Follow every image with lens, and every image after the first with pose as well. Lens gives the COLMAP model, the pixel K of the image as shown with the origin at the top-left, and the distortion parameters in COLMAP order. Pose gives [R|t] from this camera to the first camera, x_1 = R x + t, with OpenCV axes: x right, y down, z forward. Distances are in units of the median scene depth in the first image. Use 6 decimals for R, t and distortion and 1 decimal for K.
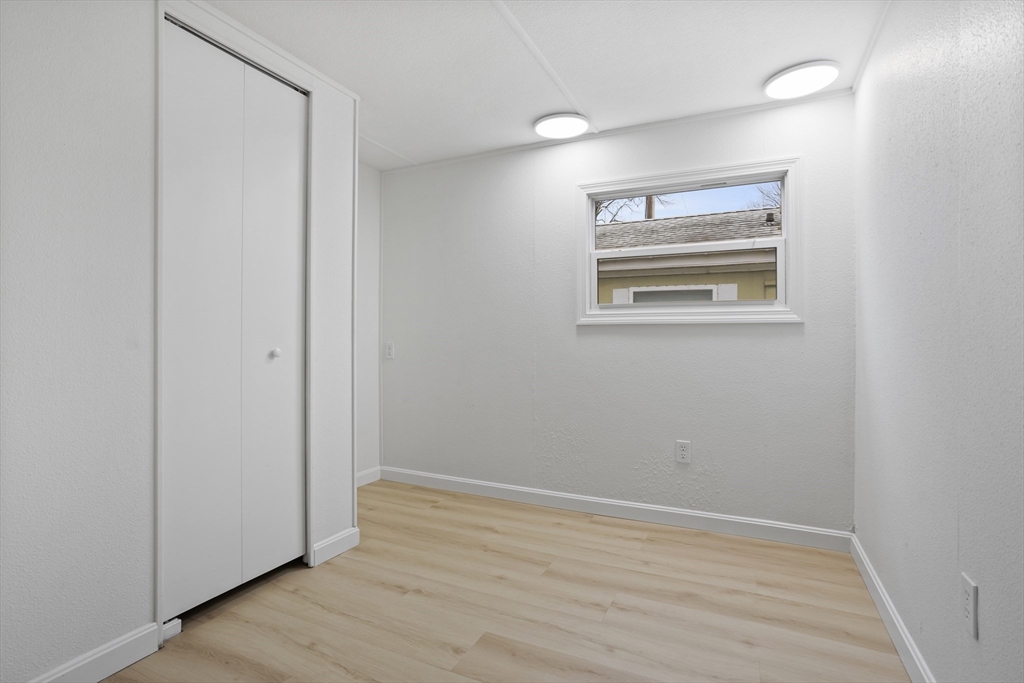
lens RADIAL K [[500.9, 0, 511.7], [0, 500.9, 337.6], [0, 0, 1]] dist [-0.037882, 0.019622]
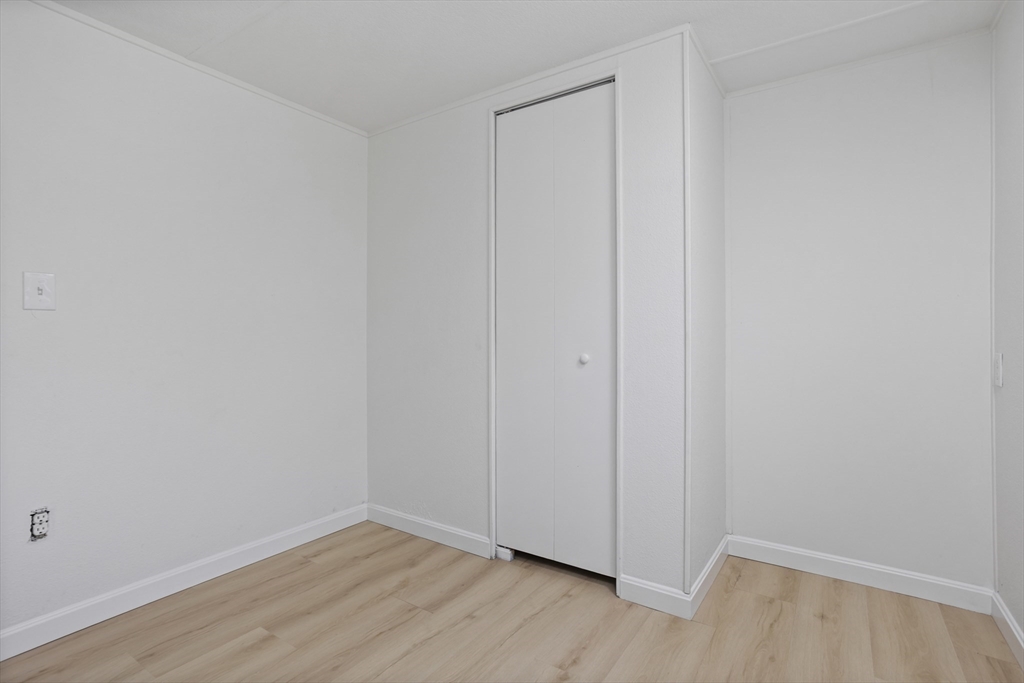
lens RADIAL K [[500.9, 0, 511.9], [0, 500.9, 338.9], [0, 0, 1]] dist [-0.037882, 0.019622]
pose [[-0.145456, 0.012378, -0.989287, 0.559969], [-0.000057, 0.999922, 0.012519, -0.024274], [0.989365, 0.001878, -0.145444, 1.002371]]
